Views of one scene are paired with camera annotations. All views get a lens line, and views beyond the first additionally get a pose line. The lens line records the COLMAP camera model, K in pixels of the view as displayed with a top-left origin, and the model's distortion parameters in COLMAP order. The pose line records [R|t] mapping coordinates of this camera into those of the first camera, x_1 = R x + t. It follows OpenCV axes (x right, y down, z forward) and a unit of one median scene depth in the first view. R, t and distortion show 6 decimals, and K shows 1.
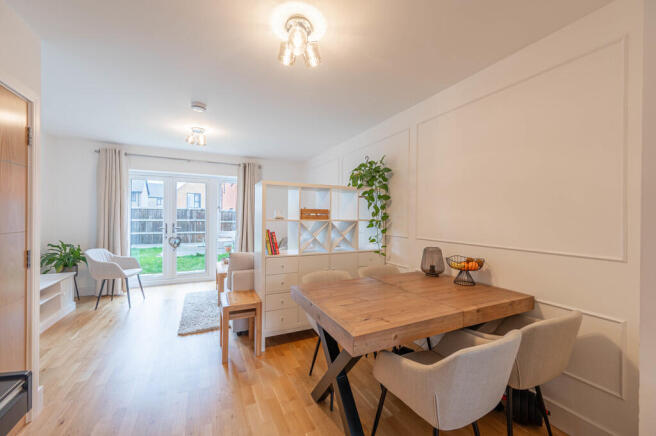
lens RADIAL K [[256.9, 0, 328.0], [0, 256.9, 219.0], [0, 0, 1]] dist [0.003315, 0.000780]
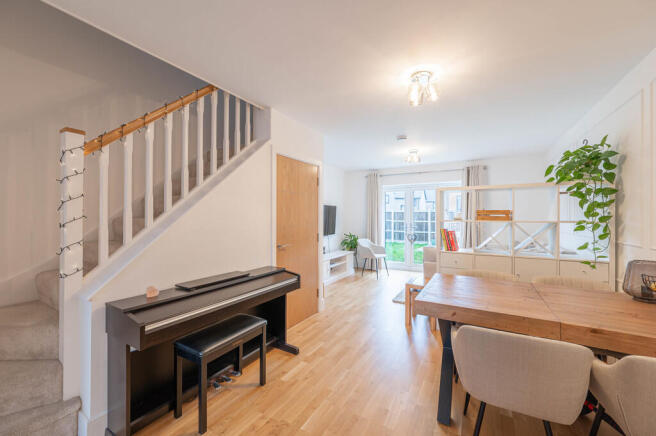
lens RADIAL K [[256.9, 0, 328.6], [0, 256.9, 218.0], [0, 0, 1]] dist [0.003315, 0.000780]
pose [[0.554375, -0.003804, -0.832258, 0.305918], [-0.006784, 0.999936, -0.009089, 0.004138], [0.832239, 0.010685, 0.554314, -0.061279]]
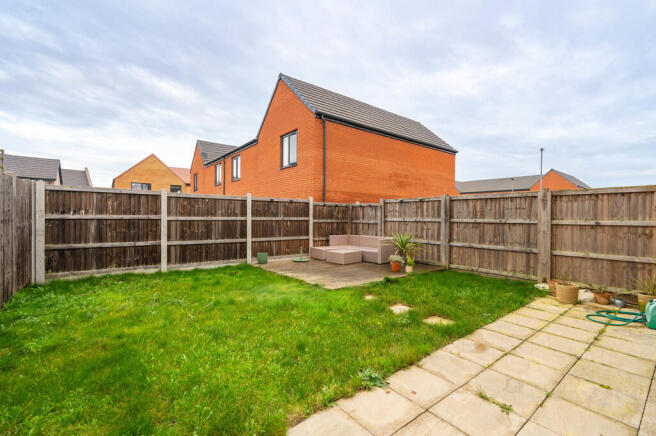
lens RADIAL K [[283.5, 0, 329.1], [0, 283.5, 219.9], [0, 0, 1]] dist [-0.003254, 0.000881]
pose [[0.979635, -0.004893, 0.200728, -1.772605], [0.003787, 0.999975, 0.005894, 0.013806], [-0.200752, -0.005014, 0.979629, 1.033881]]
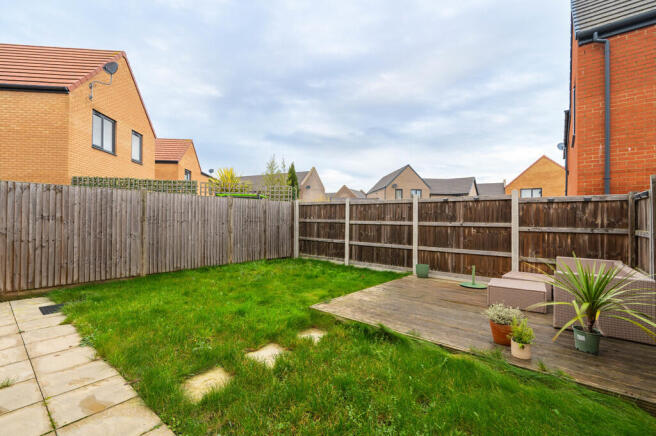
lens RADIAL K [[283.5, 0, 327.2], [0, 283.5, 218.6], [0, 0, 1]] dist [-0.003254, 0.000881]
pose [[0.420777, -0.009351, -0.907116, -0.535940], [-0.014157, 0.999757, -0.016872, 0.022127], [0.907054, 0.019941, 0.420543, 1.879955]]
